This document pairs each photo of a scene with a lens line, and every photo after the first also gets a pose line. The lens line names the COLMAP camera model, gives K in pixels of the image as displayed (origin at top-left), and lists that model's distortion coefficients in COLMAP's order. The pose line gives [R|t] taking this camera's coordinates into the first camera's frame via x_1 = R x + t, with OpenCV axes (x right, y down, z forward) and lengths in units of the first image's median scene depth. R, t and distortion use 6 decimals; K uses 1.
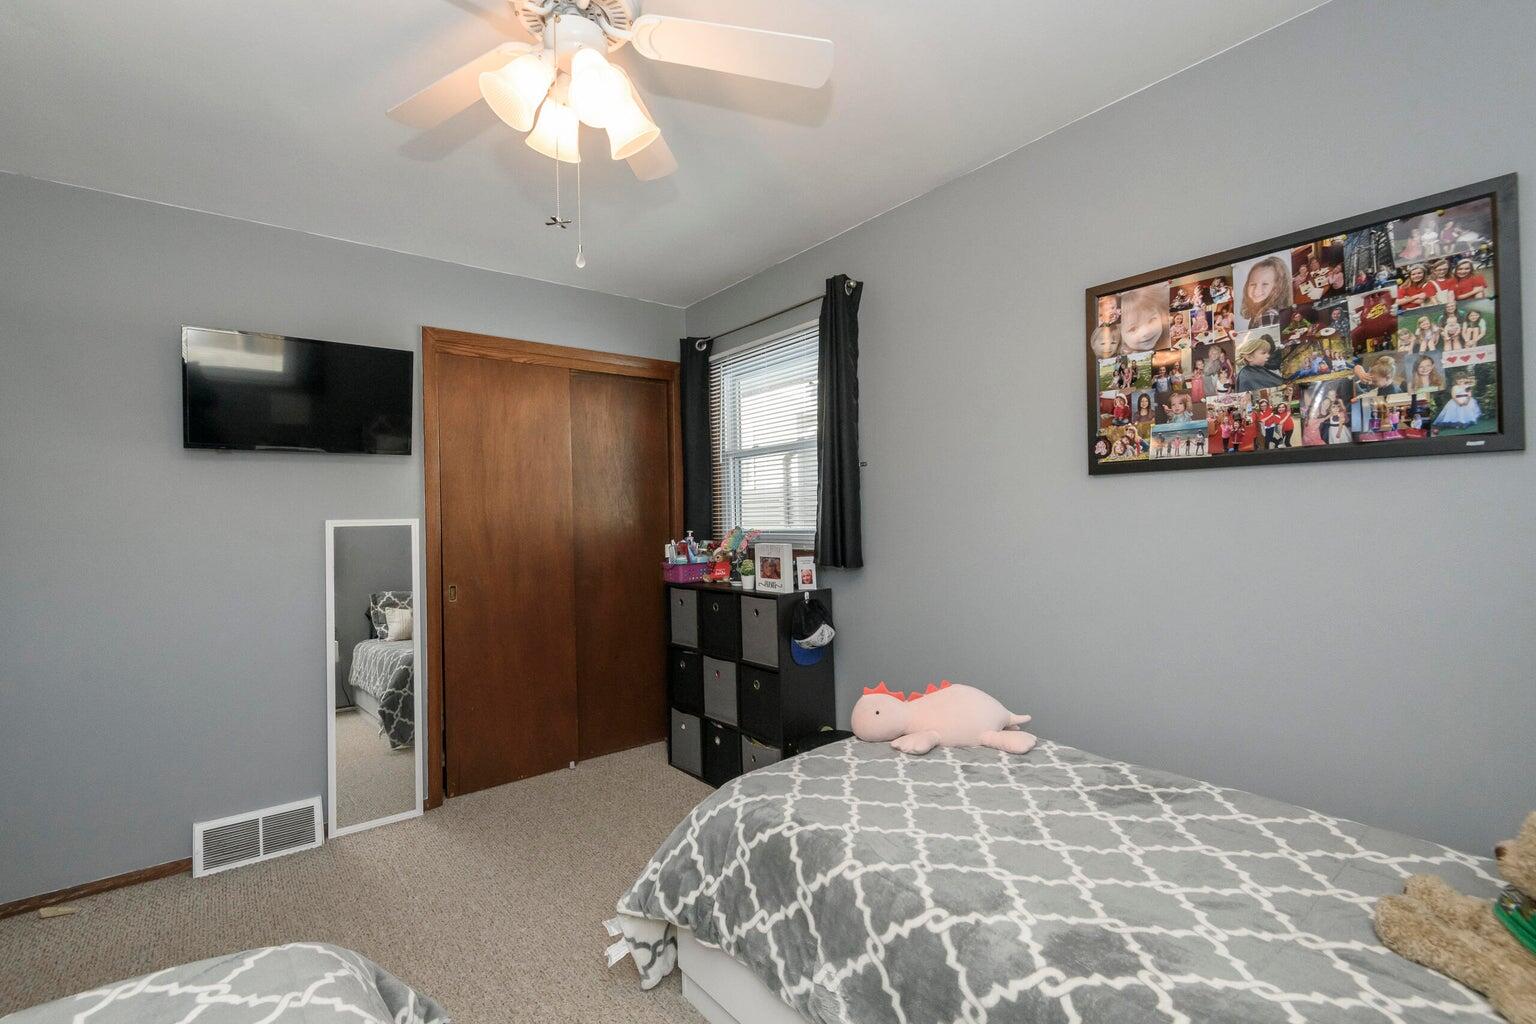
lens RADIAL K [[695.6, 0, 765.6], [0, 695.6, 509.8], [0, 0, 1]] dist [0.024312, -0.015726]
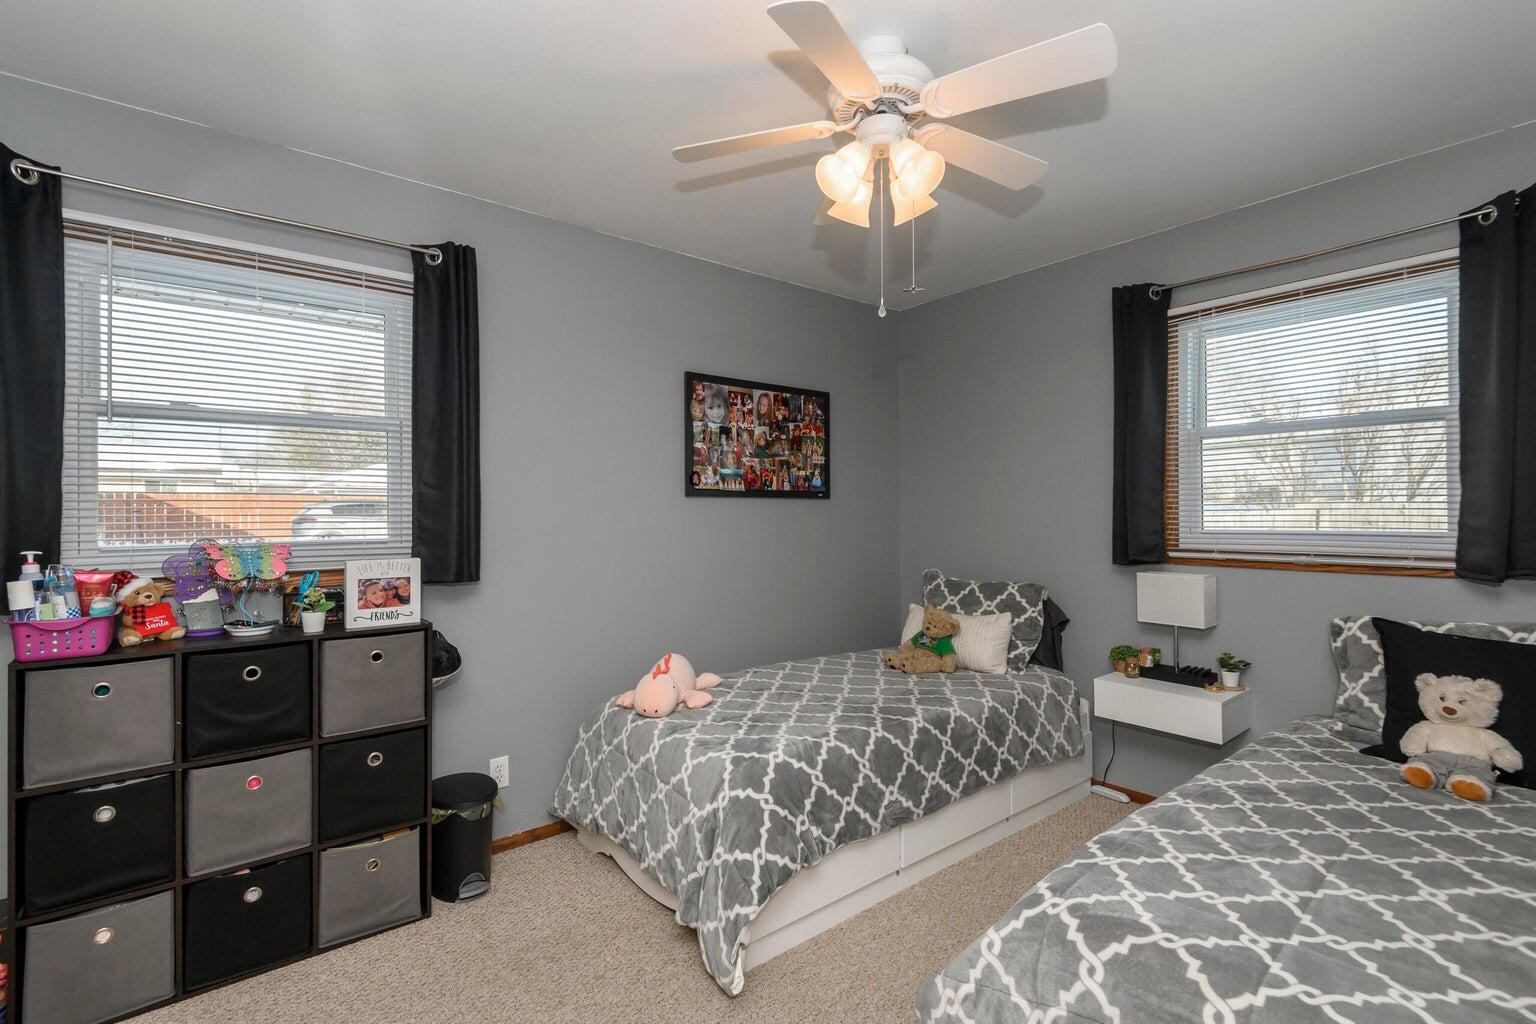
lens RADIAL K [[695.6, 0, 765.6], [0, 695.6, 509.8], [0, 0, 1]] dist [0.024312, -0.015726]
pose [[0.000694, 0.030983, 0.999520, -1.175626], [-0.002727, 0.999516, -0.030981, 0.028652], [-0.999996, -0.002704, 0.000779, 0.958850]]
